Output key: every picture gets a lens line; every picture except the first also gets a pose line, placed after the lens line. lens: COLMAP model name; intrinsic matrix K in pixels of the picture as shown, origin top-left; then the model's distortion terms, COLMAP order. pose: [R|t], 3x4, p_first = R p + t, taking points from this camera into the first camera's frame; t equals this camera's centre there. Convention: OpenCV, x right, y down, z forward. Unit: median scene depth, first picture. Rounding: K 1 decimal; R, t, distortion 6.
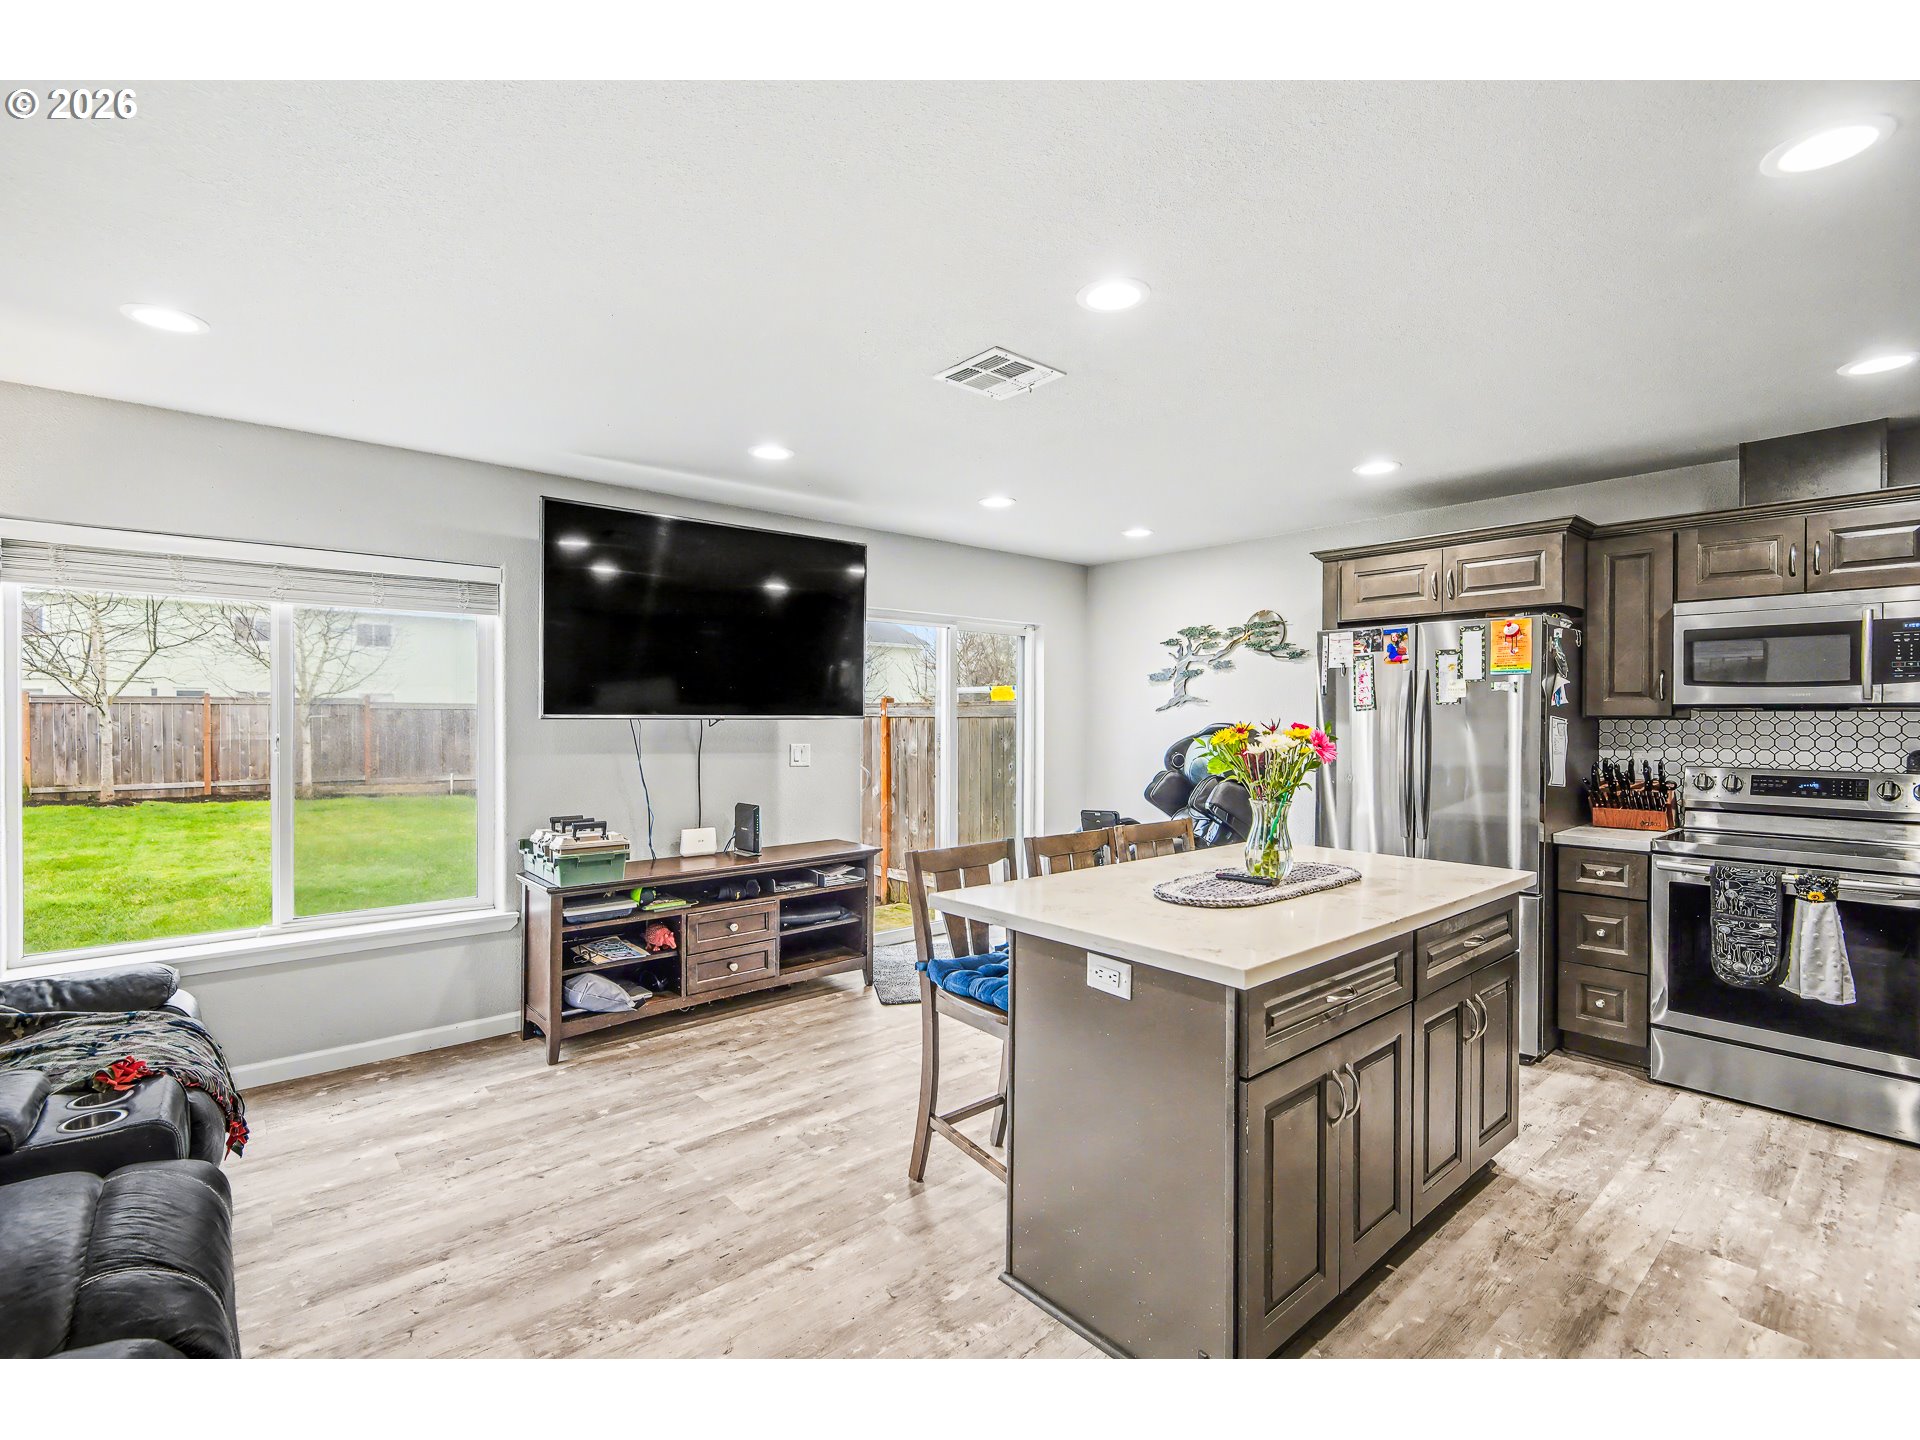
lens RADIAL K [[880.6, 0, 952.3], [0, 880.6, 719.4], [0, 0, 1]] dist [0.002362, -0.000713]
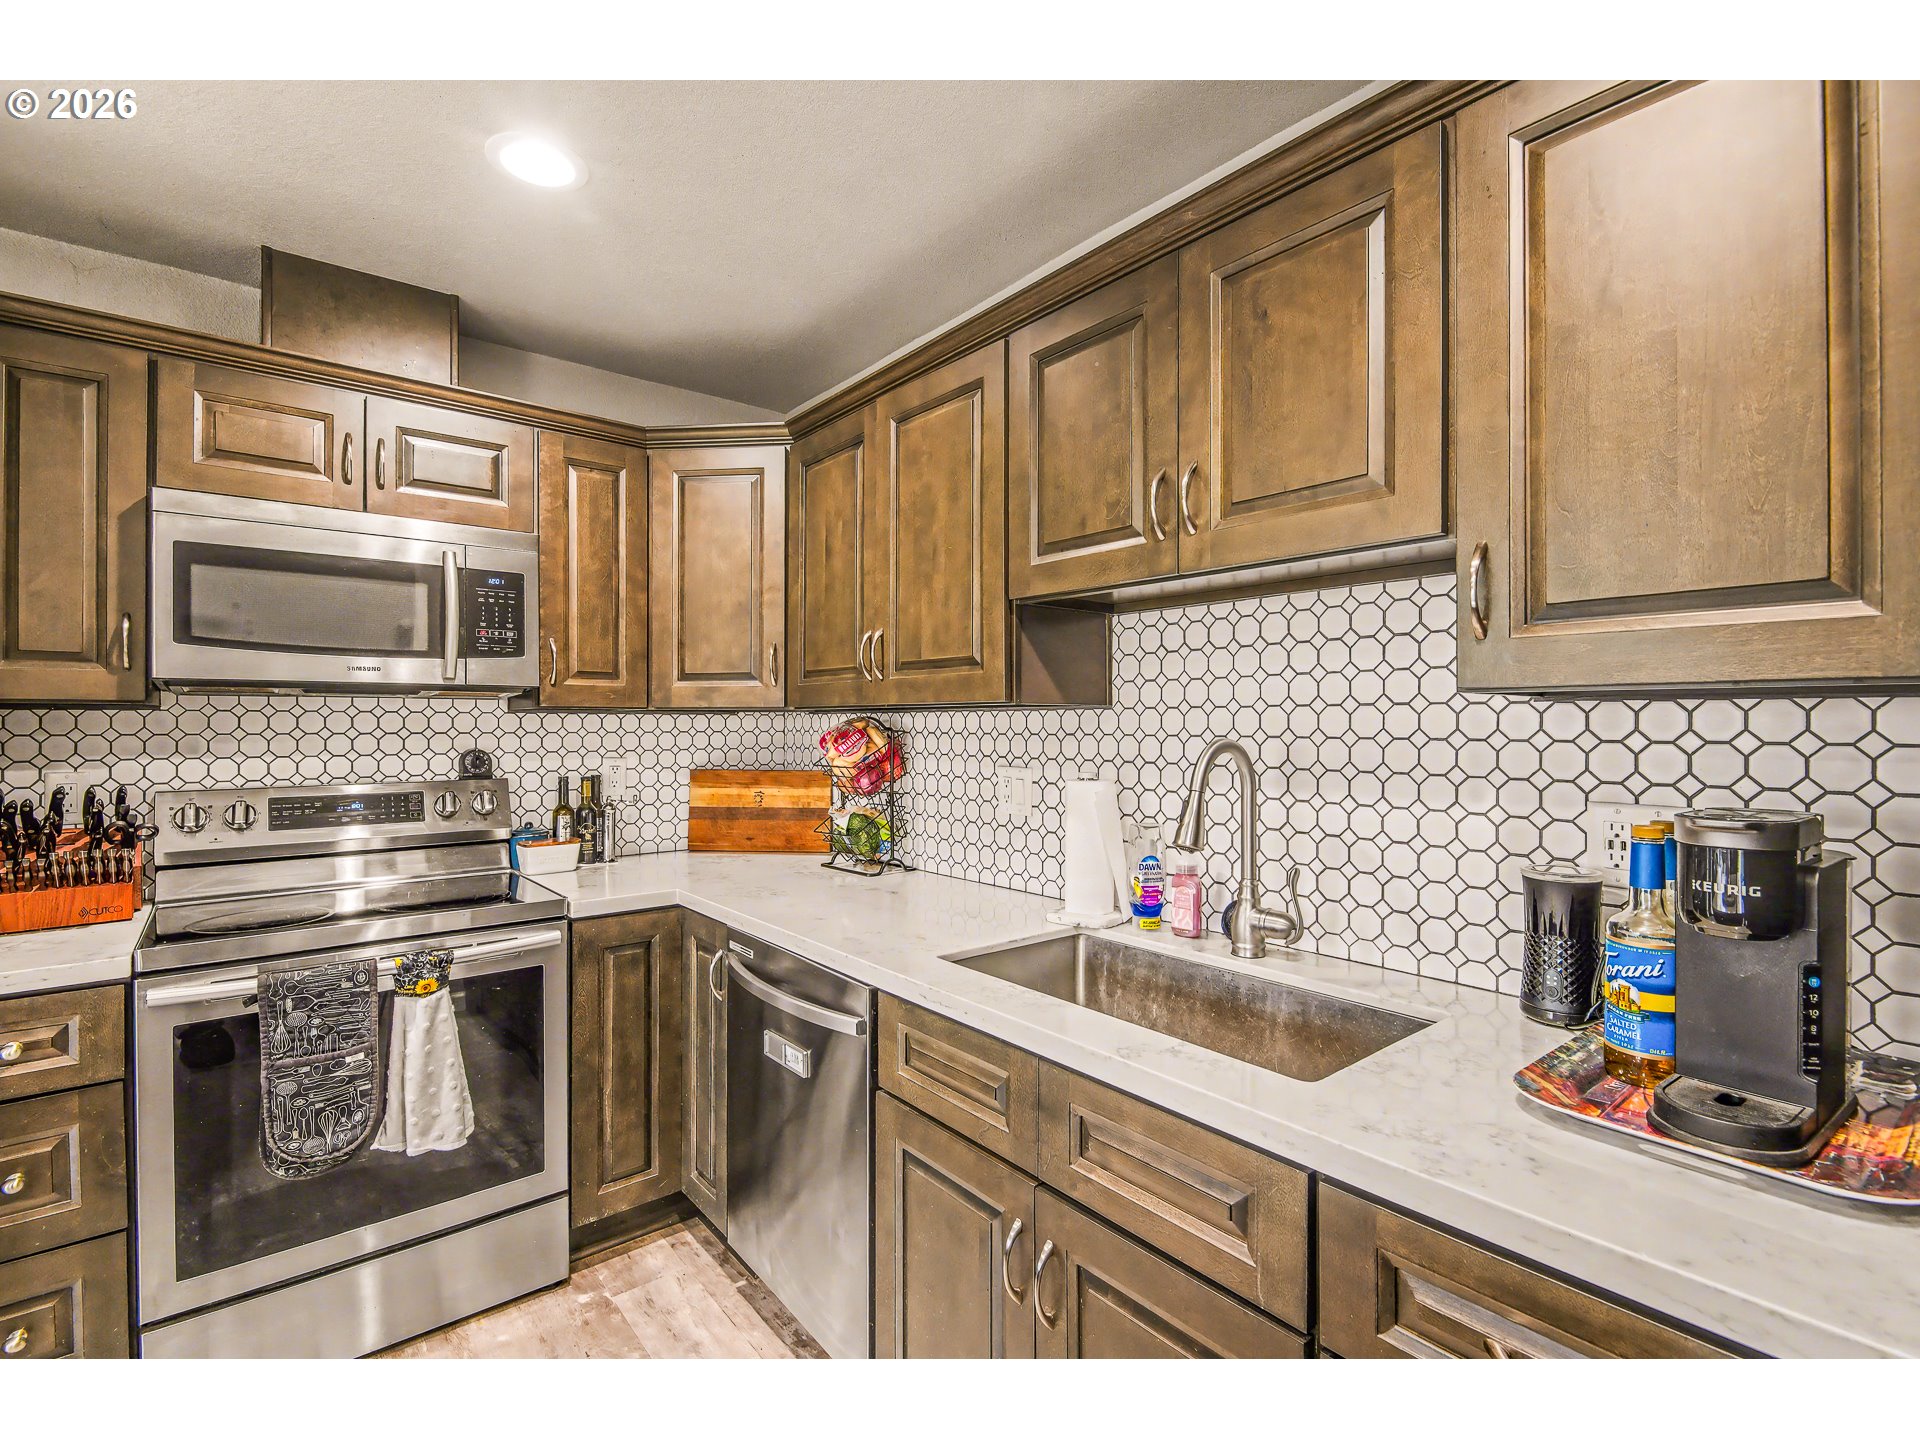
lens RADIAL K [[880.6, 0, 952.3], [0, 880.6, 719.4], [0, 0, 1]] dist [0.002362, -0.000713]
pose [[0.016190, -0.001538, 0.999868, 0.319411], [0.005441, 0.999984, 0.001450, 0.009864], [-0.999854, 0.005417, 0.016198, 0.550853]]
